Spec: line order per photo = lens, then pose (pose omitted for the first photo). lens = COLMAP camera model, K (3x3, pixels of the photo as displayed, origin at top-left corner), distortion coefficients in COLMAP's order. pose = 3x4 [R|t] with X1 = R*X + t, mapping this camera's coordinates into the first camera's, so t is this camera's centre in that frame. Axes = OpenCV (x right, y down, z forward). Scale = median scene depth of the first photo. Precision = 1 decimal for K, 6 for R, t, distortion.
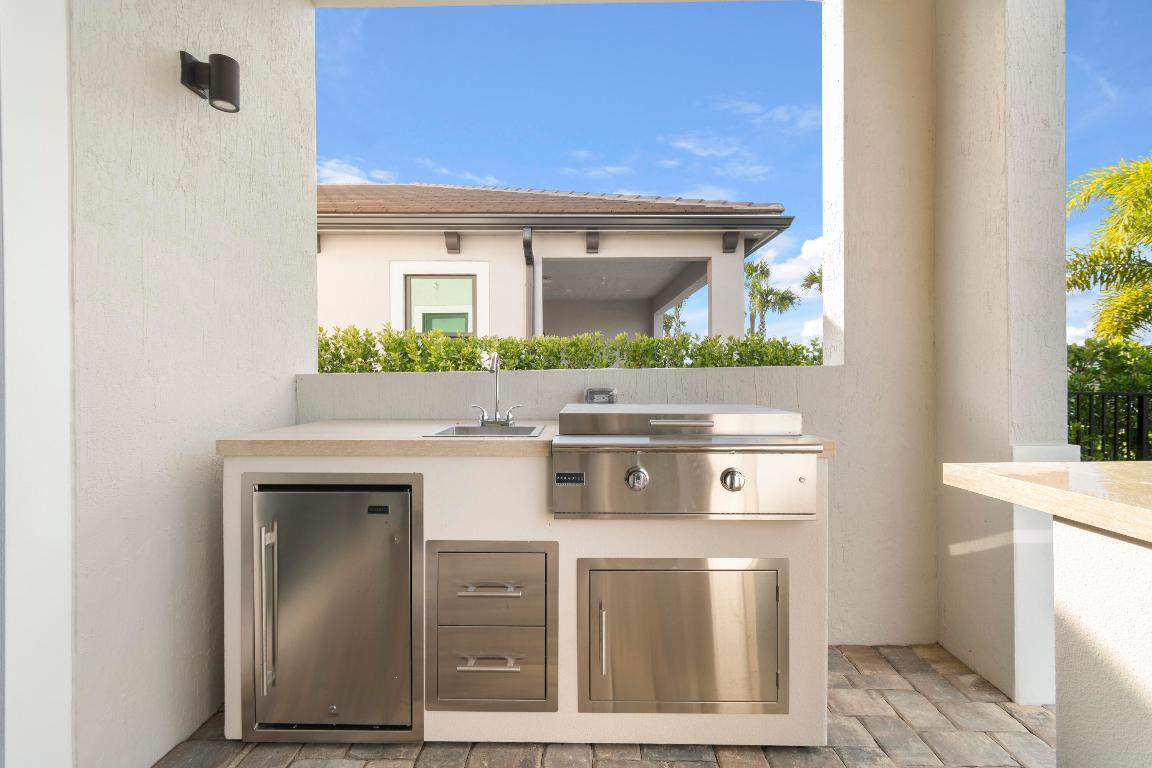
lens RADIAL K [[517.4, 0, 576.0], [0, 517.4, 384.0], [0, 0, 1]] dist [-0.000228, 0.000022]
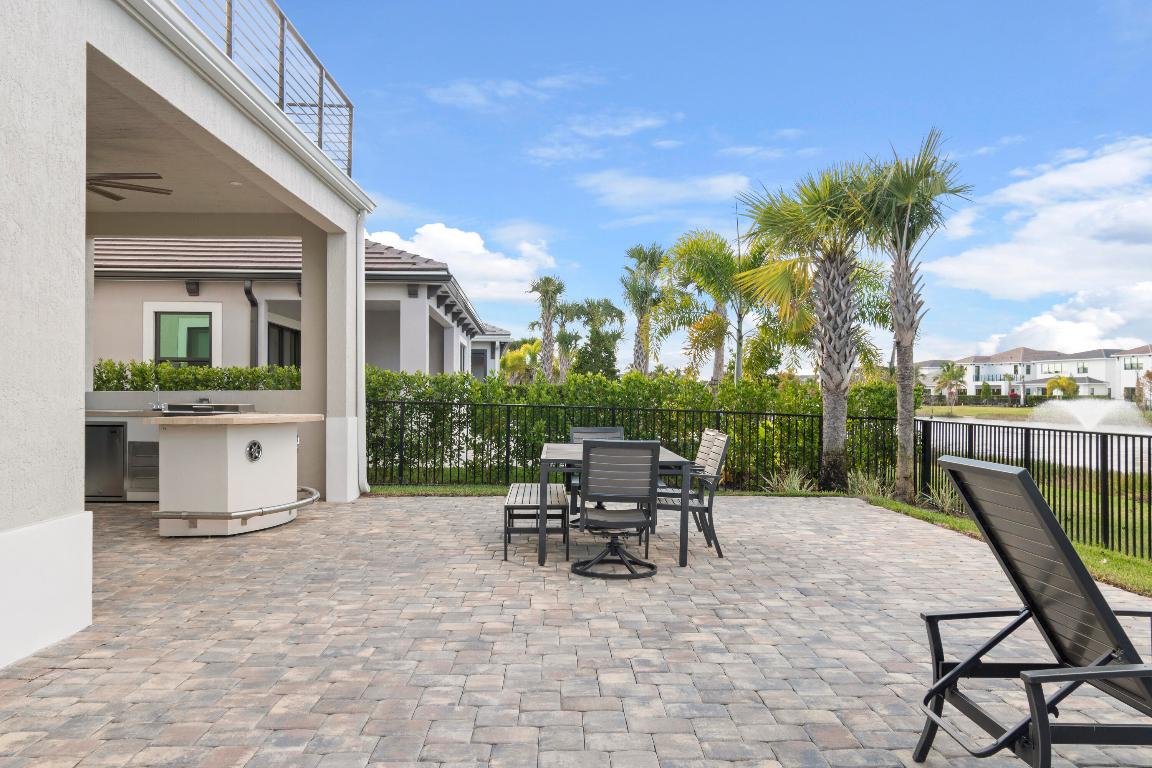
lens RADIAL K [[959.2, 0, 576.0], [0, 959.2, 384.0], [0, 0, 1]] dist [0.014352, -0.009110]
pose [[0.999397, 0.007681, 0.033874, 0.886000], [-0.006898, 0.999708, -0.023157, 0.018606], [-0.034042, 0.022910, 0.999158, -1.975622]]
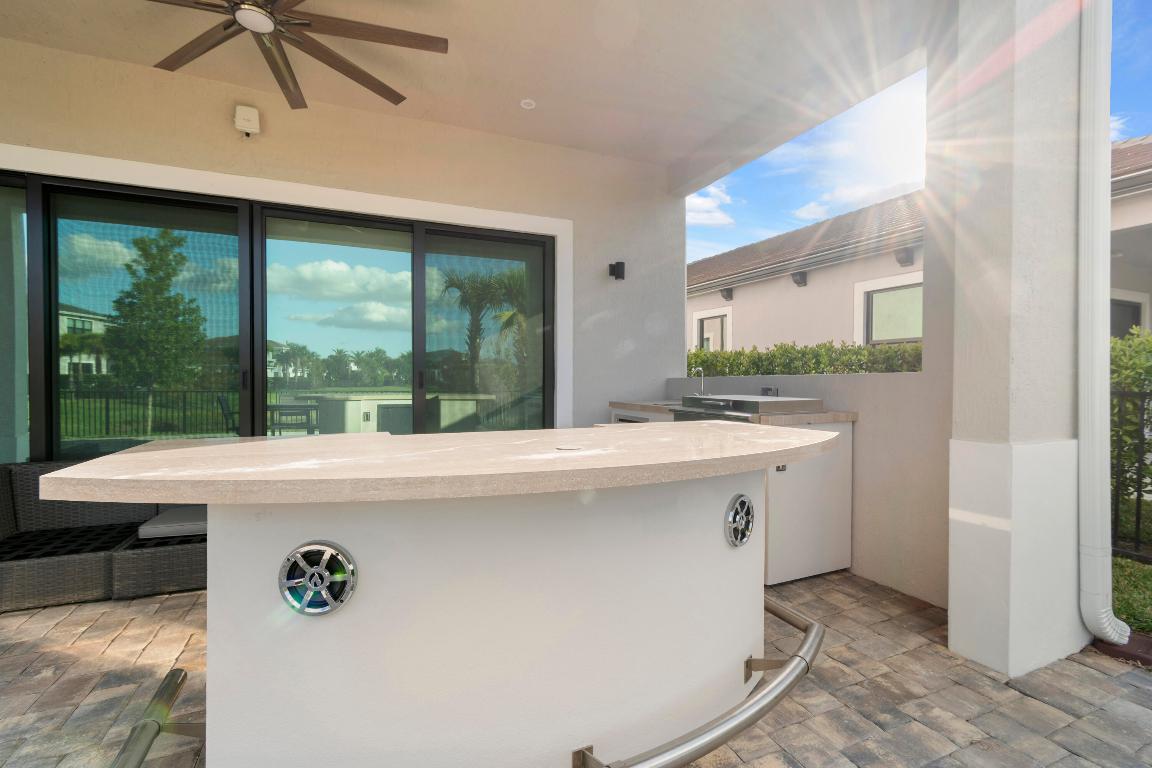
lens RADIAL K [[517.4, 0, 576.0], [0, 517.4, 384.0], [0, 0, 1]] dist [-0.000228, 0.000022]
pose [[0.417790, 0.012615, -0.908456, 0.661774], [-0.013030, 0.999884, 0.007892, -0.003368], [0.908450, 0.008540, 0.417906, -0.133137]]
